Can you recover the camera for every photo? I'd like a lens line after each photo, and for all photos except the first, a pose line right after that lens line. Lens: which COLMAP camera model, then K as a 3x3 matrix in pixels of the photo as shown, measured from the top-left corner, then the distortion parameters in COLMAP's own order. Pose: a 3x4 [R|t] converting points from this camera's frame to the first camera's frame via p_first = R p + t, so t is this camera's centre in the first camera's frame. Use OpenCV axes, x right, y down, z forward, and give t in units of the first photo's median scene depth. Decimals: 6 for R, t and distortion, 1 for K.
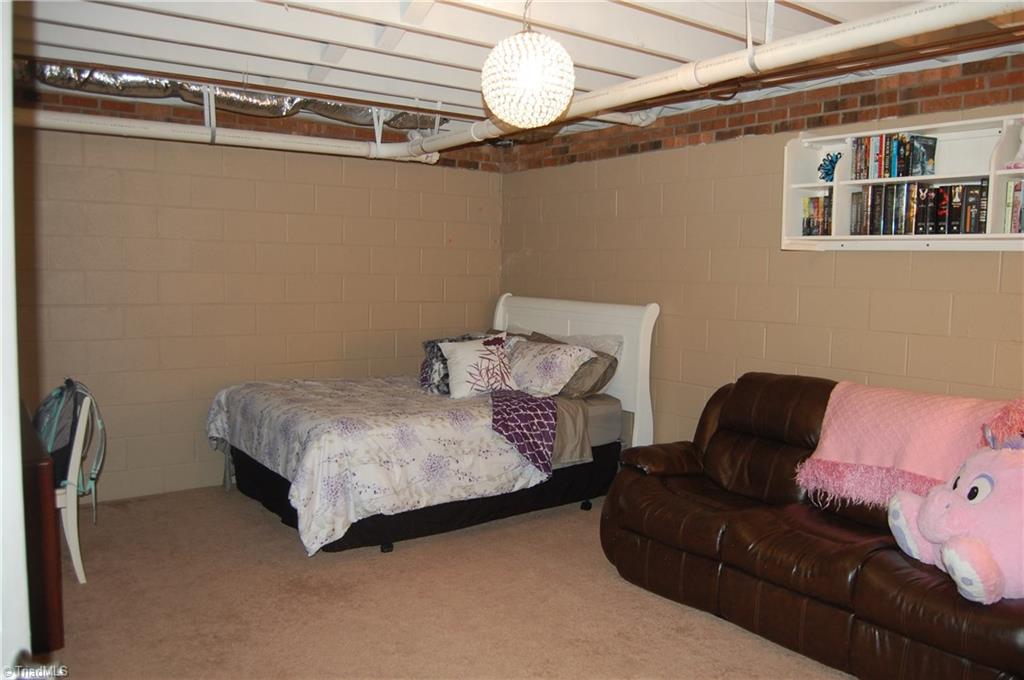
lens RADIAL K [[806.3, 0, 512.3], [0, 806.3, 340.8], [0, 0, 1]] dist [-0.040100, 0.004331]
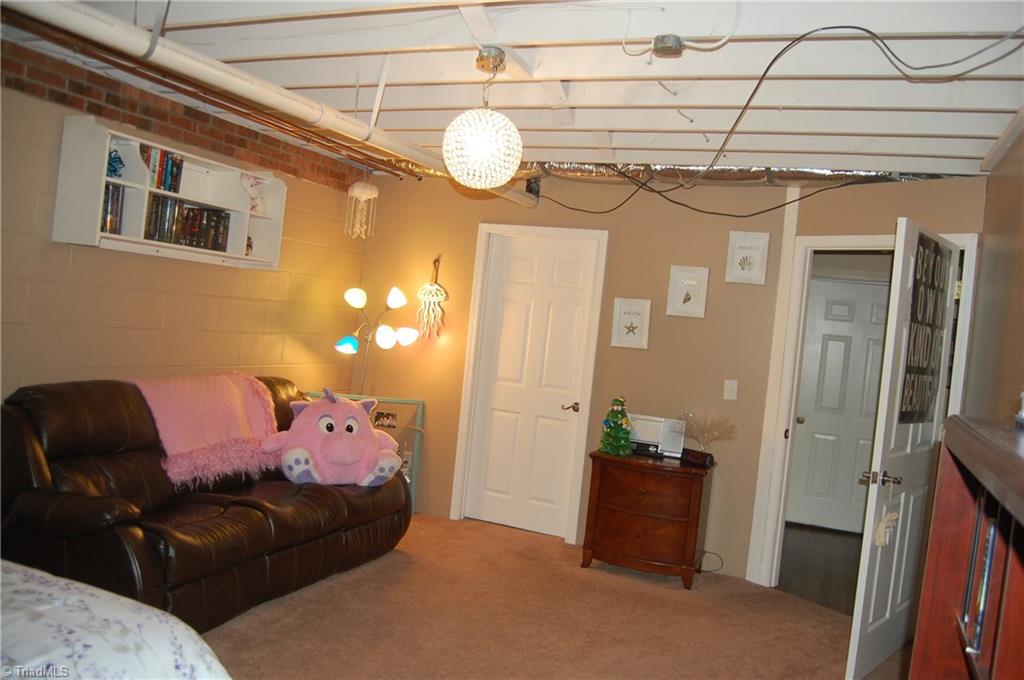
lens RADIAL K [[806.3, 0, 512.9], [0, 806.3, 336.5], [0, 0, 1]] dist [-0.040100, 0.004331]
pose [[-0.471845, -0.095838, 0.876457, -0.746339], [-0.045054, 0.995397, 0.084589, -0.116431], [-0.880530, 0.000425, -0.473991, 1.086748]]
